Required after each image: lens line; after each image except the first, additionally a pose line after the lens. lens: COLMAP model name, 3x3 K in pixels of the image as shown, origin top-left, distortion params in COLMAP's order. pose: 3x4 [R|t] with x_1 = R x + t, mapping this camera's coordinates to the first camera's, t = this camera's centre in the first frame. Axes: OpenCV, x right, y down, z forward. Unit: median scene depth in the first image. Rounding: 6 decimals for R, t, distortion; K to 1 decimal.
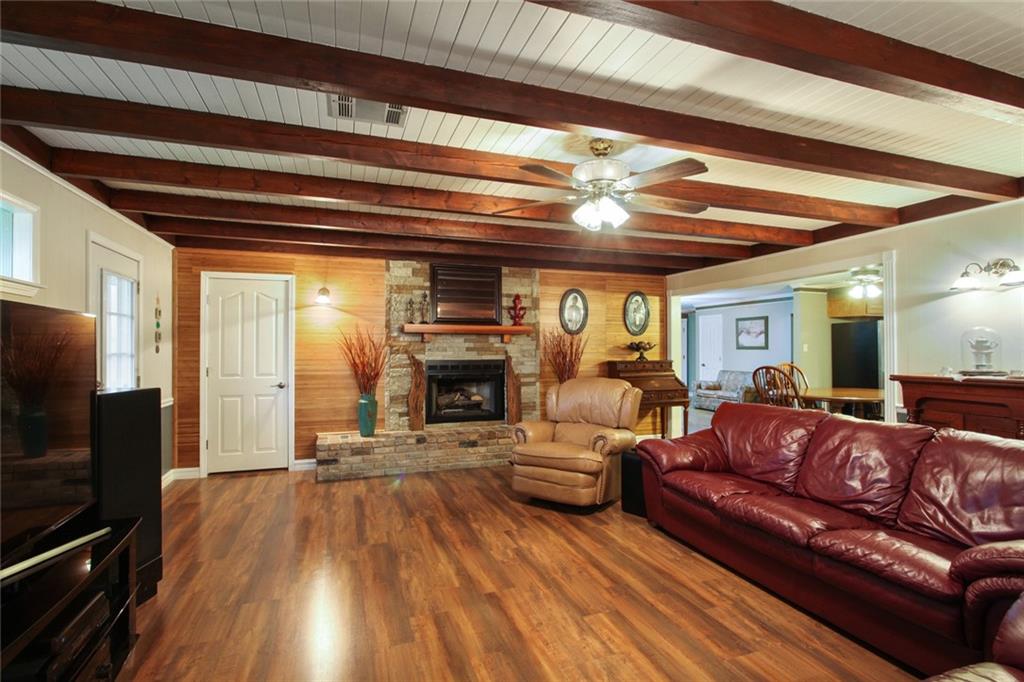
lens RADIAL K [[493.7, 0, 505.0], [0, 493.7, 343.9], [0, 0, 1]] dist [-0.012667, 0.003698]
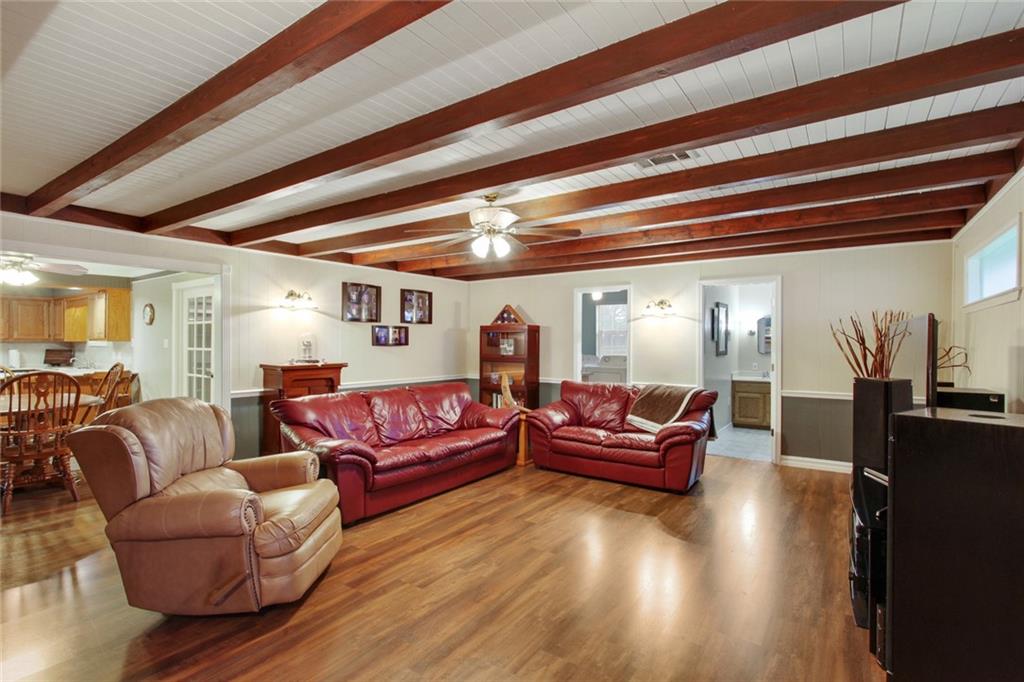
lens RADIAL K [[493.7, 0, 507.9], [0, 493.7, 342.8], [0, 0, 1]] dist [-0.012667, 0.003698]
pose [[-0.594790, 0.001326, 0.803880, -0.818845], [-0.005371, 0.999970, -0.005623, 0.002636], [-0.803863, -0.007662, -0.594765, 1.589644]]
